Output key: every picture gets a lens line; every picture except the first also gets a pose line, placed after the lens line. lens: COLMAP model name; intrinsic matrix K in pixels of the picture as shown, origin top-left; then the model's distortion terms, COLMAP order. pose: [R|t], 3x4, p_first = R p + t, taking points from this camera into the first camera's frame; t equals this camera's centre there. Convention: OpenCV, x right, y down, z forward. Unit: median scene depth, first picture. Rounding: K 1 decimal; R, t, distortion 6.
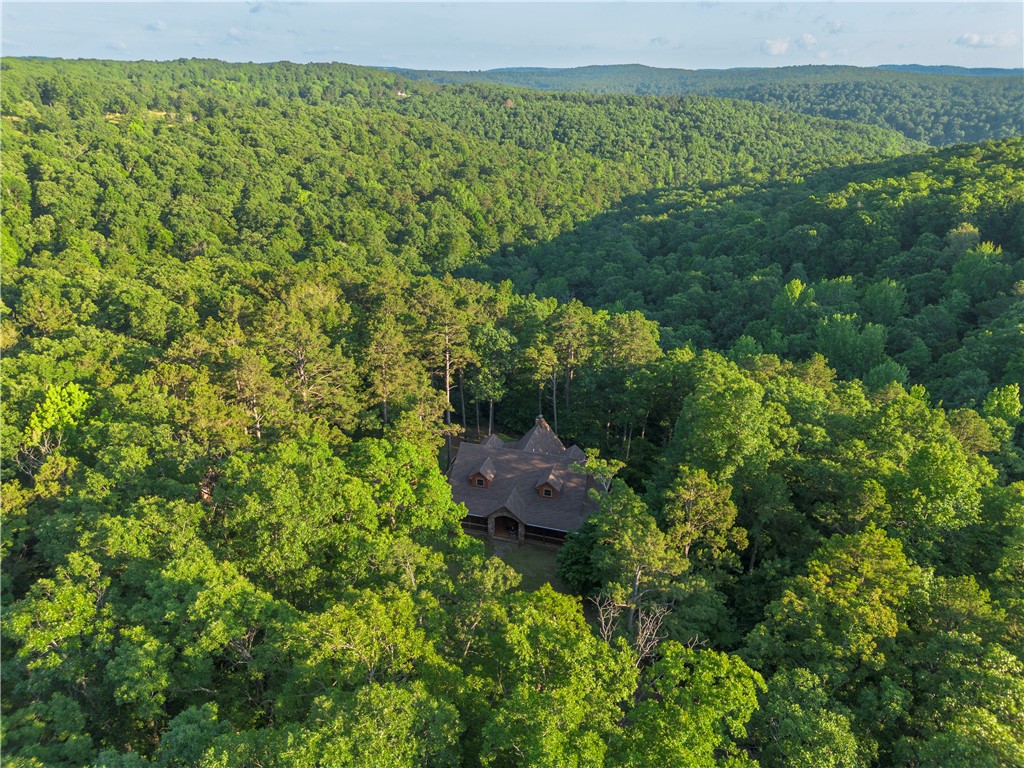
lens RADIAL K [[715.5, 0, 512.0], [0, 715.5, 384.0], [0, 0, 1]] dist [0.075943, -0.081149]
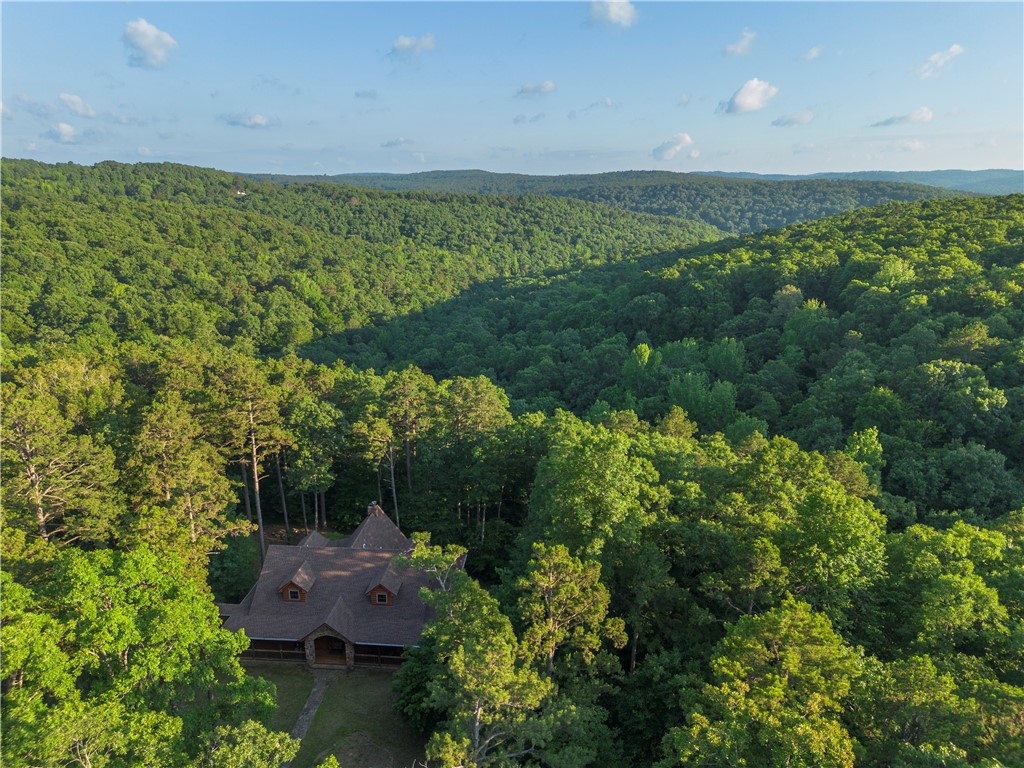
lens RADIAL K [[715.5, 0, 512.0], [0, 715.5, 384.0], [0, 0, 1]] dist [0.075943, -0.081149]
pose [[0.979755, -0.055696, 0.192299, 0.033563], [0.079856, 0.989525, -0.120265, 0.016489], [-0.183587, 0.133187, 0.973939, 0.108403]]
